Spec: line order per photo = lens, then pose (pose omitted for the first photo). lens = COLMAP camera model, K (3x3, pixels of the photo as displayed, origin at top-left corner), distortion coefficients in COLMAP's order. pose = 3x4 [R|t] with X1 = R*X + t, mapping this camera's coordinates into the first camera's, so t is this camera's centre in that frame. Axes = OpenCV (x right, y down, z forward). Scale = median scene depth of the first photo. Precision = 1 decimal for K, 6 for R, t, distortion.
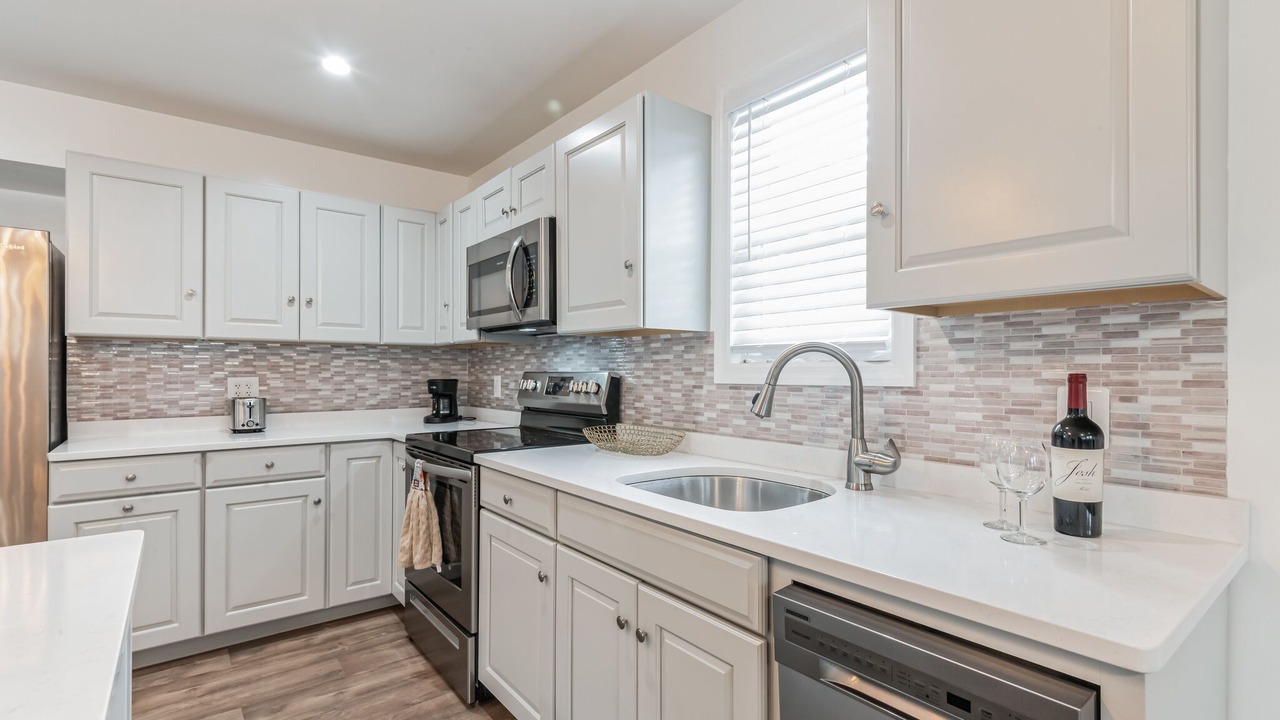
lens RADIAL K [[584.1, 0, 634.4], [0, 584.1, 368.6], [0, 0, 1]] dist [0.020352, -0.012950]
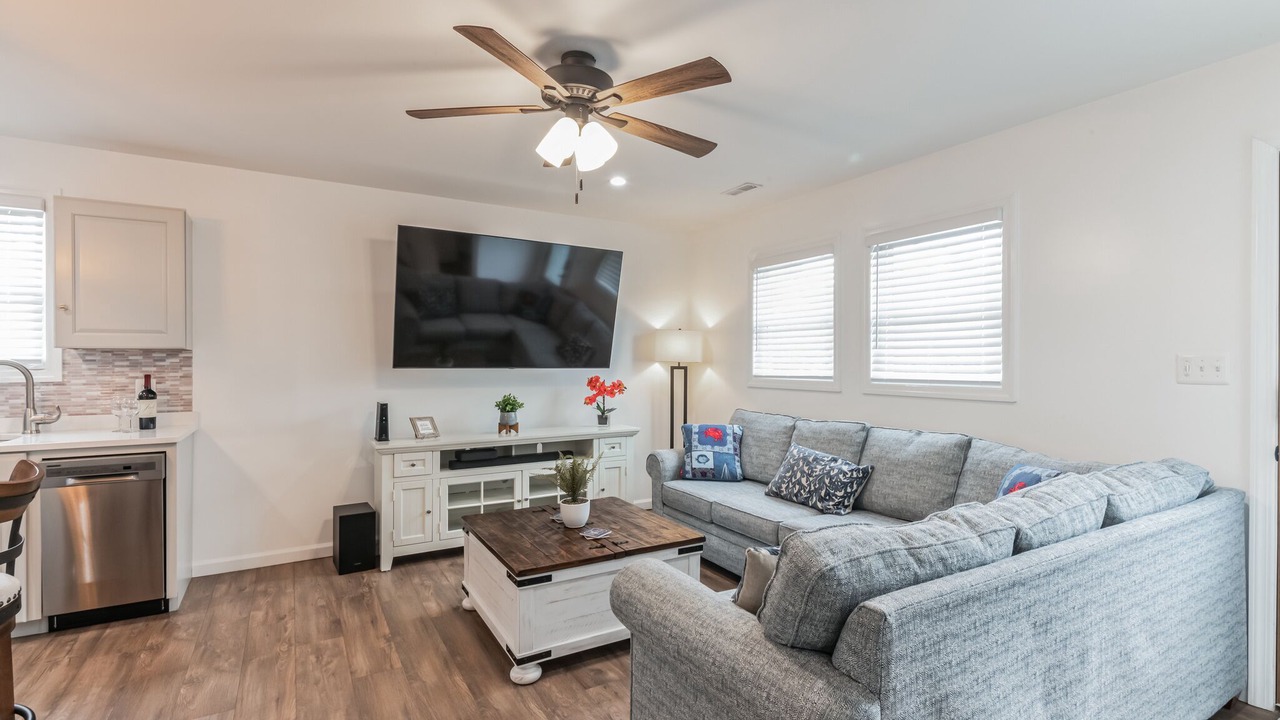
lens RADIAL K [[584.1, 0, 642.2], [0, 584.1, 364.2], [0, 0, 1]] dist [0.020352, -0.012950]
pose [[0.126711, -0.005655, 0.991924, -0.916234], [-0.003770, 0.999974, 0.006183, -0.035221], [-0.991932, -0.004523, 0.126687, -0.902909]]
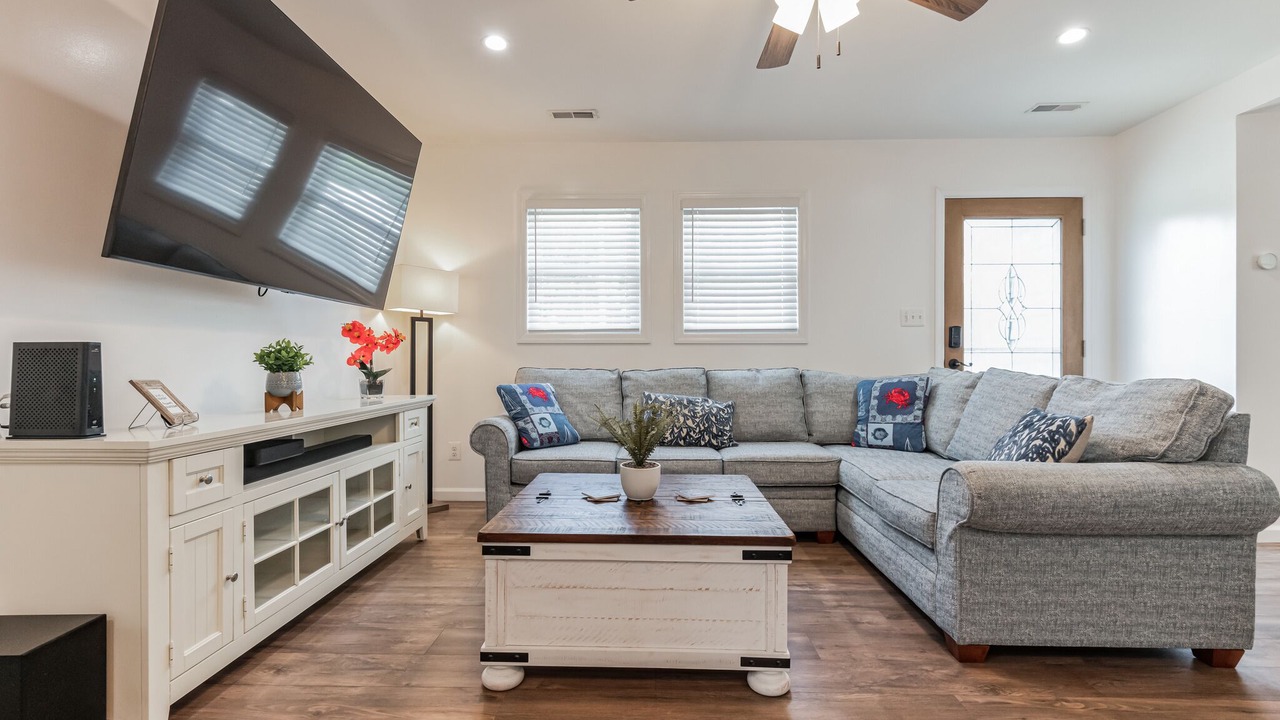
lens RADIAL K [[584.1, 0, 637.3], [0, 584.1, 367.6], [0, 0, 1]] dist [0.020352, -0.012950]
pose [[-0.770879, -0.008101, 0.636930, -0.244499], [-0.001833, 0.999943, 0.010500, 0.110764], [-0.636979, 0.006926, -0.770850, 0.148142]]
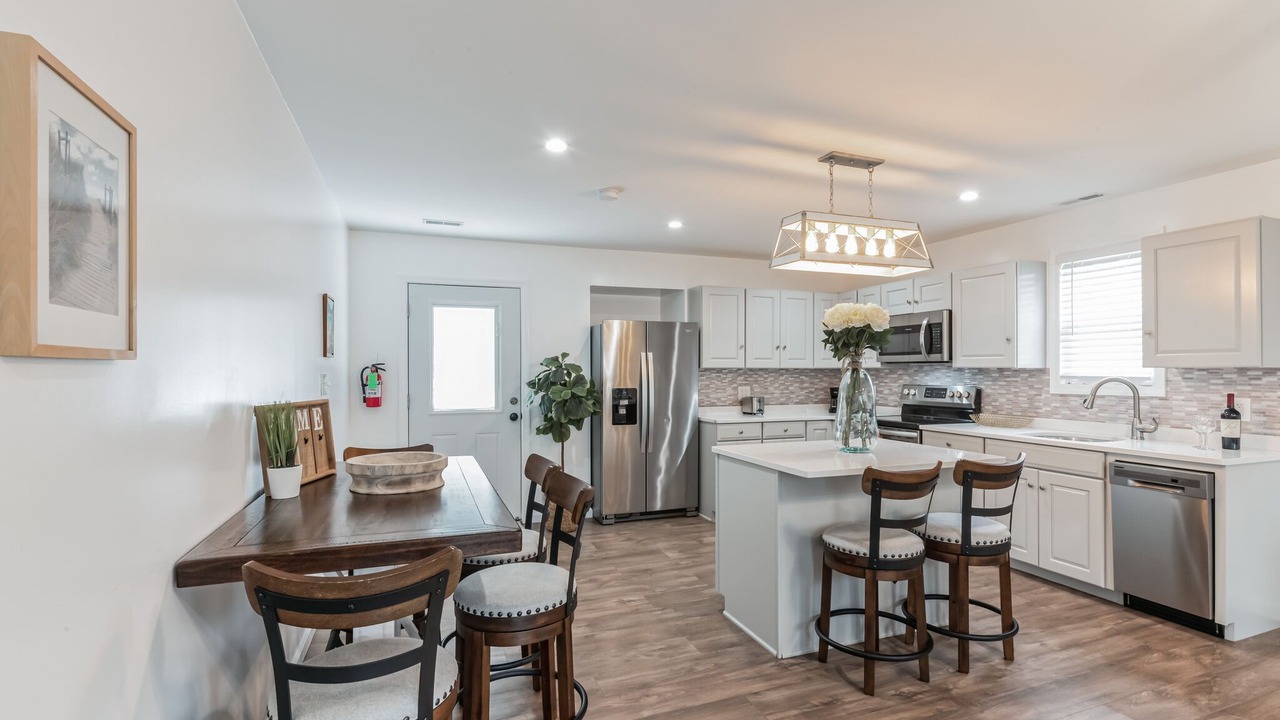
lens RADIAL K [[584.1, 0, 648.8], [0, 584.1, 369.2], [0, 0, 1]] dist [0.020352, -0.012950]
pose [[0.955843, -0.002266, -0.293868, -0.557005], [0.002057, 0.999997, -0.001018, -0.056242], [0.293870, 0.000369, 0.955845, -1.284489]]
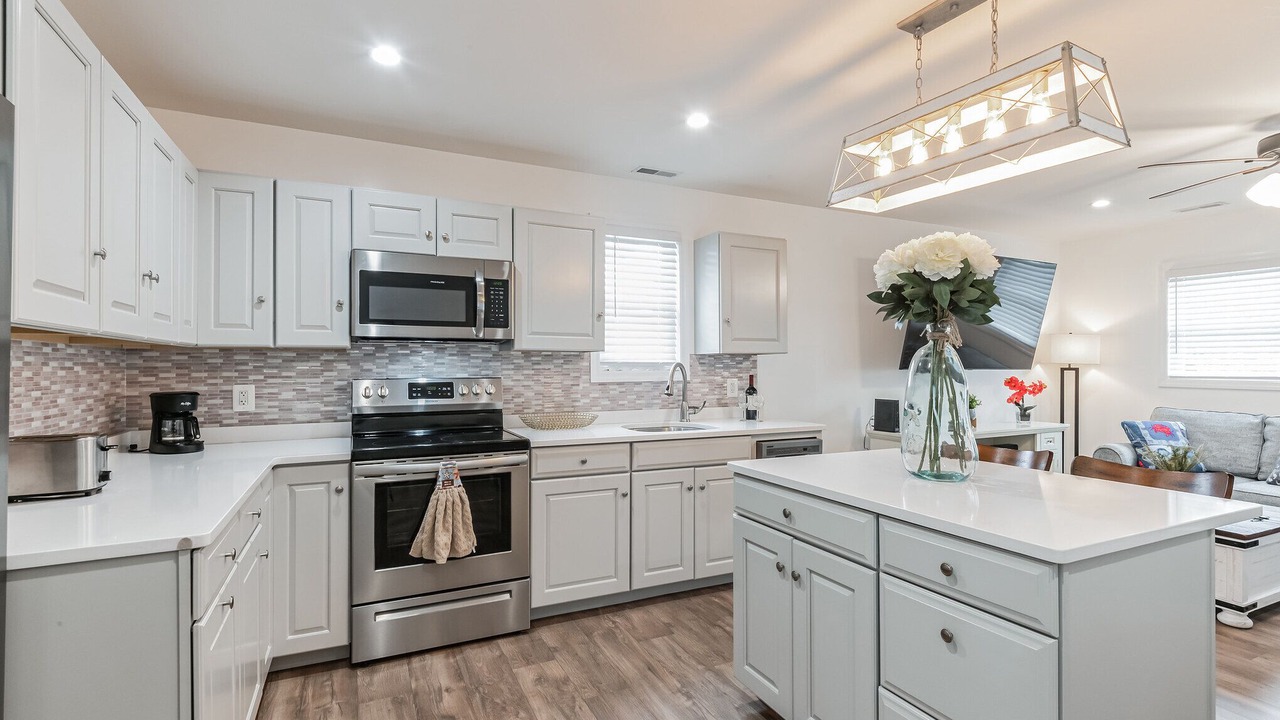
lens RADIAL K [[593.2, 0, 638.9], [0, 593.2, 358.7], [0, 0, 1]] dist [-0.004745, -0.000758]
pose [[0.219513, 0.005433, 0.975595, -1.448990], [-0.002817, 0.999984, -0.004935, -0.034659], [-0.975606, -0.001665, 0.219524, 0.434074]]
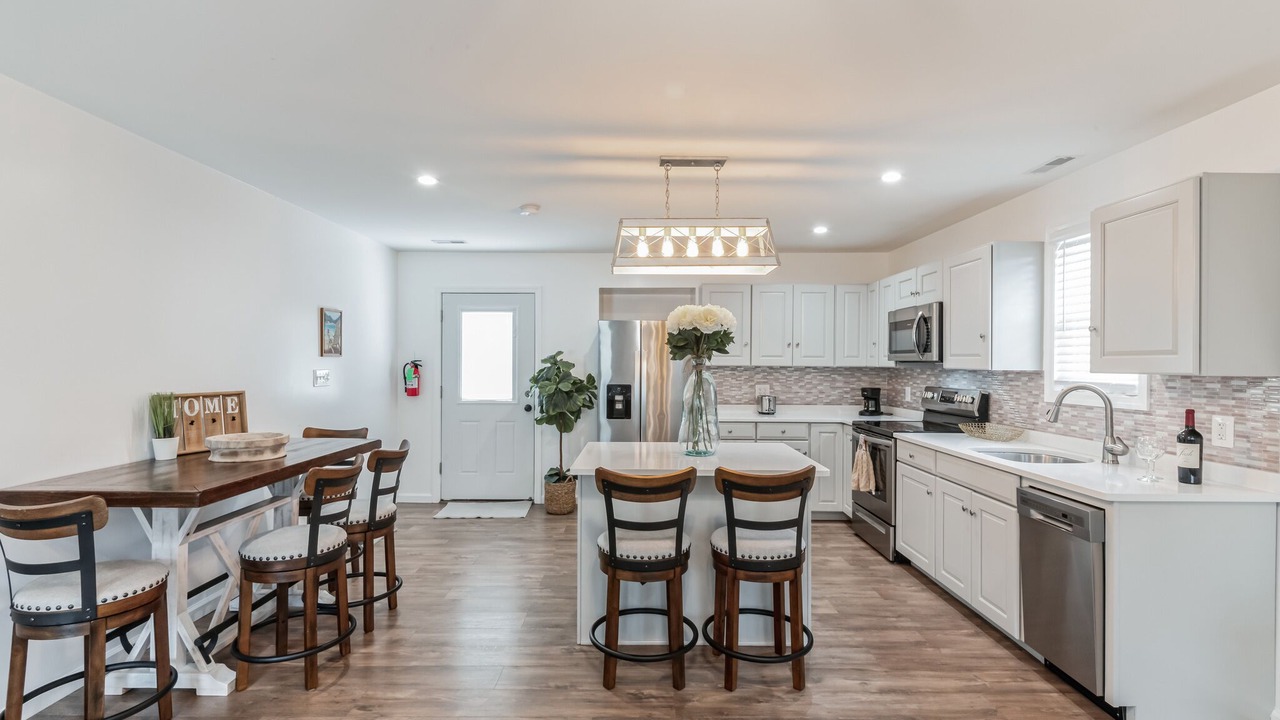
lens RADIAL K [[584.1, 0, 642.9], [0, 584.1, 361.9], [0, 0, 1]] dist [0.020352, -0.012950]
pose [[0.788990, 0.003649, -0.614396, 0.244882], [-0.003928, 0.999992, 0.000894, -0.080104], [0.614394, 0.001708, 0.788998, -0.973001]]
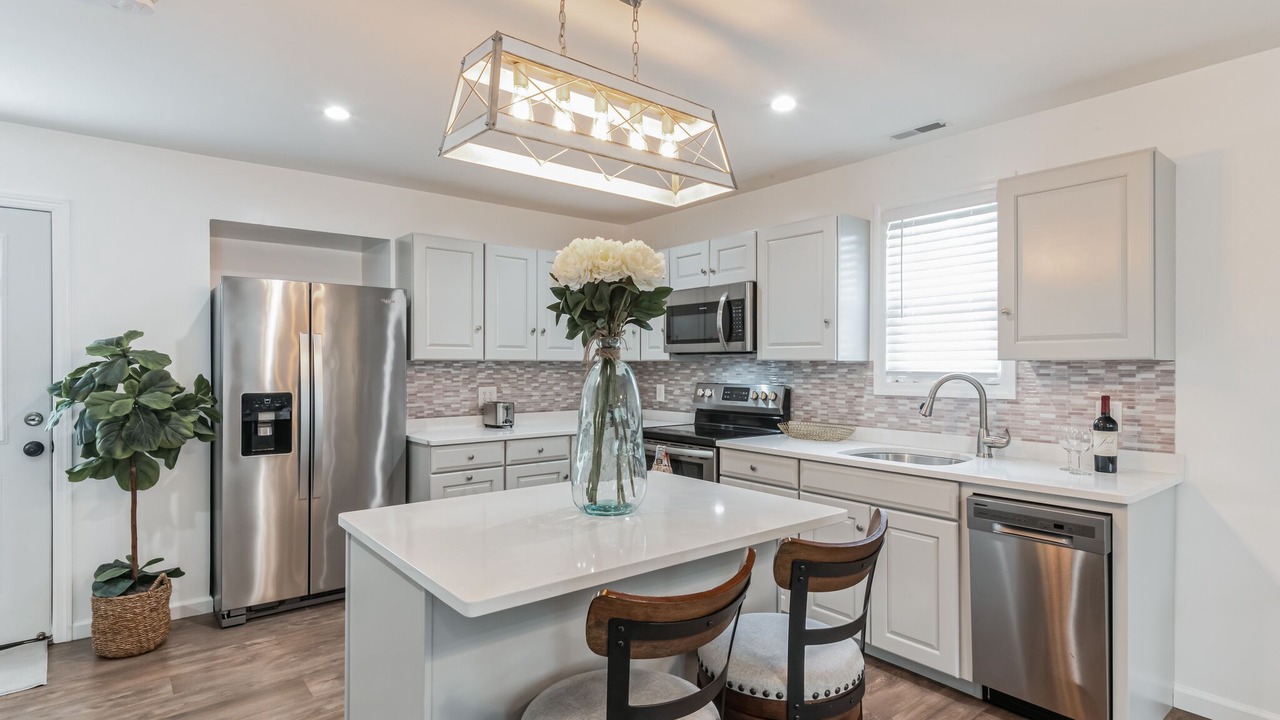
lens RADIAL K [[638.8, 0, 638.7], [0, 638.8, 362.8], [0, 0, 1]] dist [0.026572, -0.011725]
pose [[0.999951, -0.000132, 0.009881, -0.465015], [0.000148, 0.999999, -0.001546, -0.052357], [-0.009880, 0.001547, 0.999950, -0.639985]]
